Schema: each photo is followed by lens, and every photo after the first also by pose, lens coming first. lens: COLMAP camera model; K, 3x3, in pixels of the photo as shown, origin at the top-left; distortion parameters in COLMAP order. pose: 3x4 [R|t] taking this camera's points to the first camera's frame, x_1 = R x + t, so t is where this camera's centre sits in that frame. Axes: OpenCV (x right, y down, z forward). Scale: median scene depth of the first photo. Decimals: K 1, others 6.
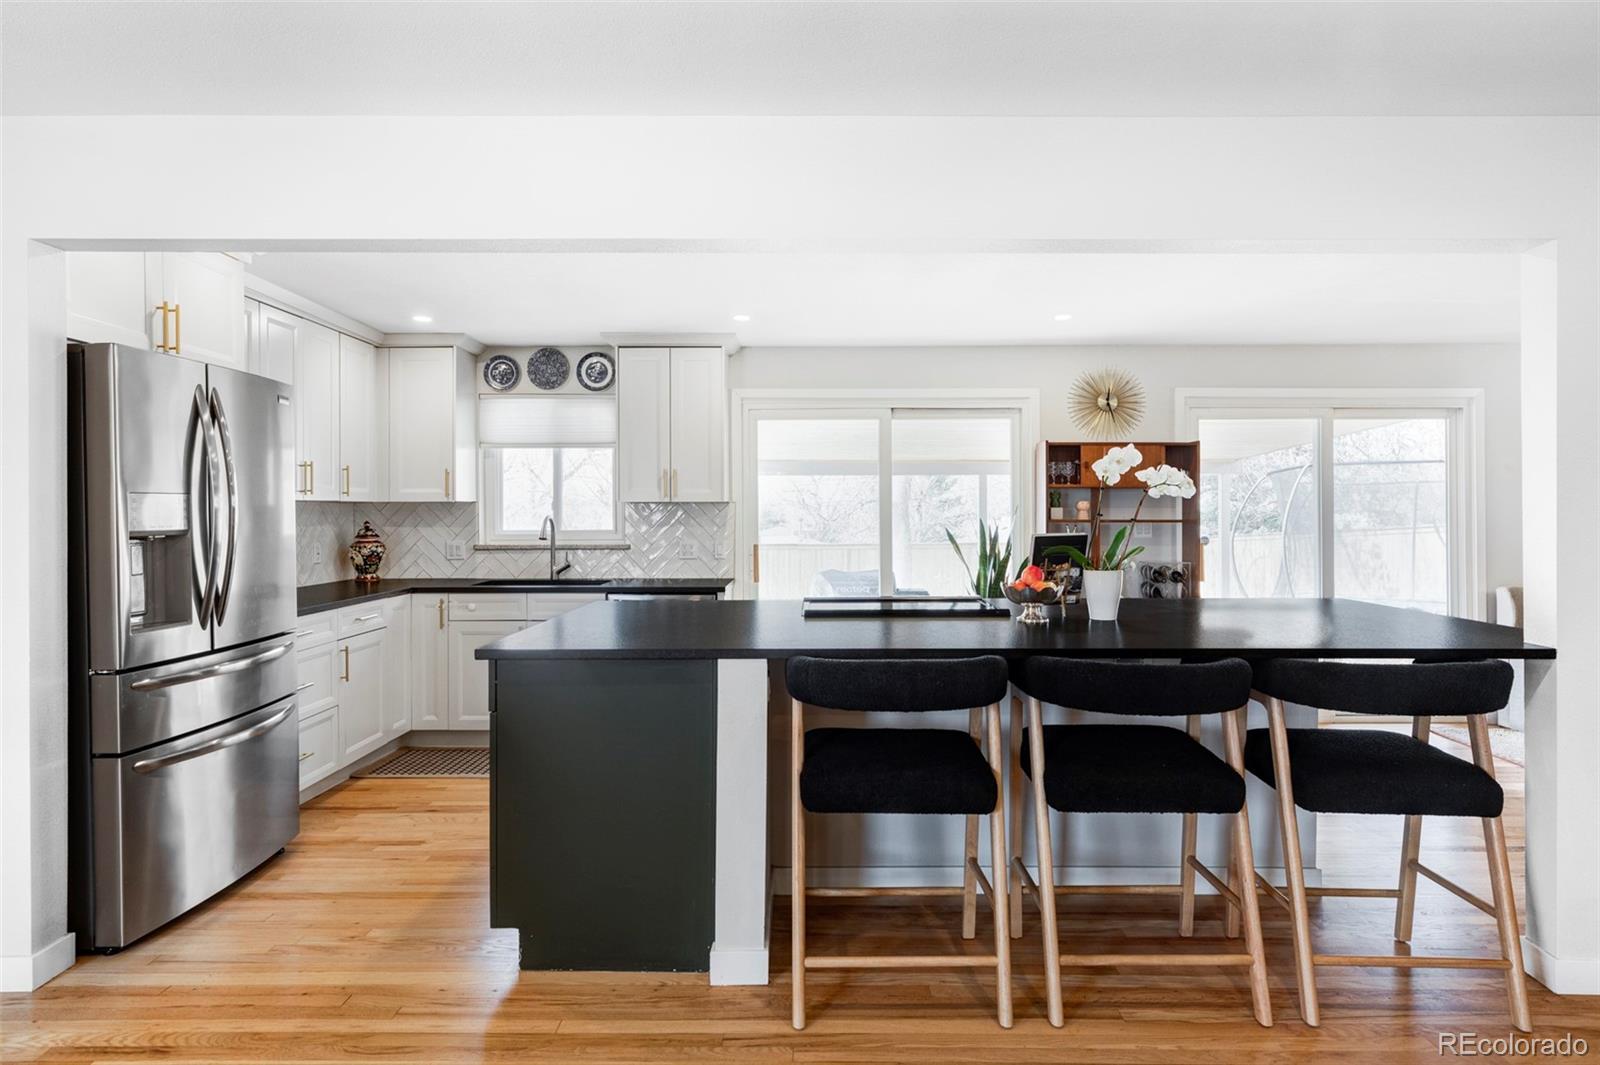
lens RADIAL K [[865.7, 0, 796.7], [0, 865.7, 521.4], [0, 0, 1]] dist [-0.013277, -0.000503]
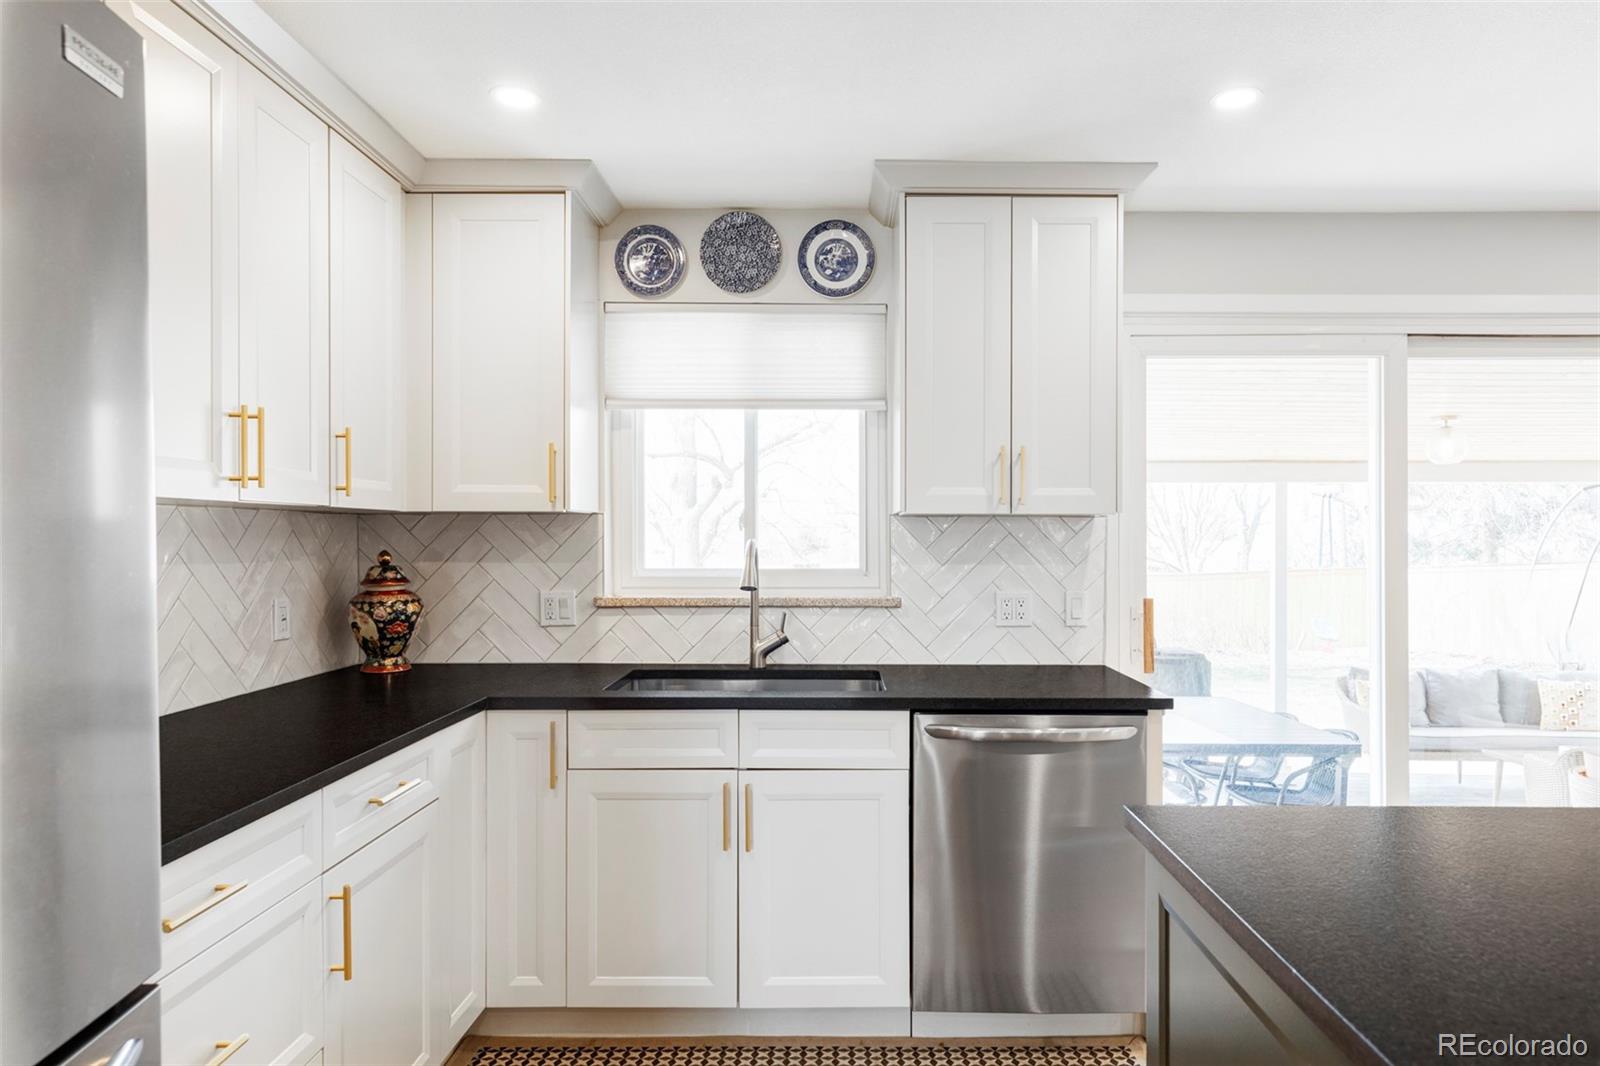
lens RADIAL K [[908.0, 0, 815.3], [0, 908.0, 550.4], [0, 0, 1]] dist [-0.005812, -0.002715]
pose [[0.999992, 0.003424, 0.002120, -0.262676], [-0.003433, 0.999985, 0.004166, -0.003654], [-0.002106, -0.004173, 0.999989, 0.499148]]
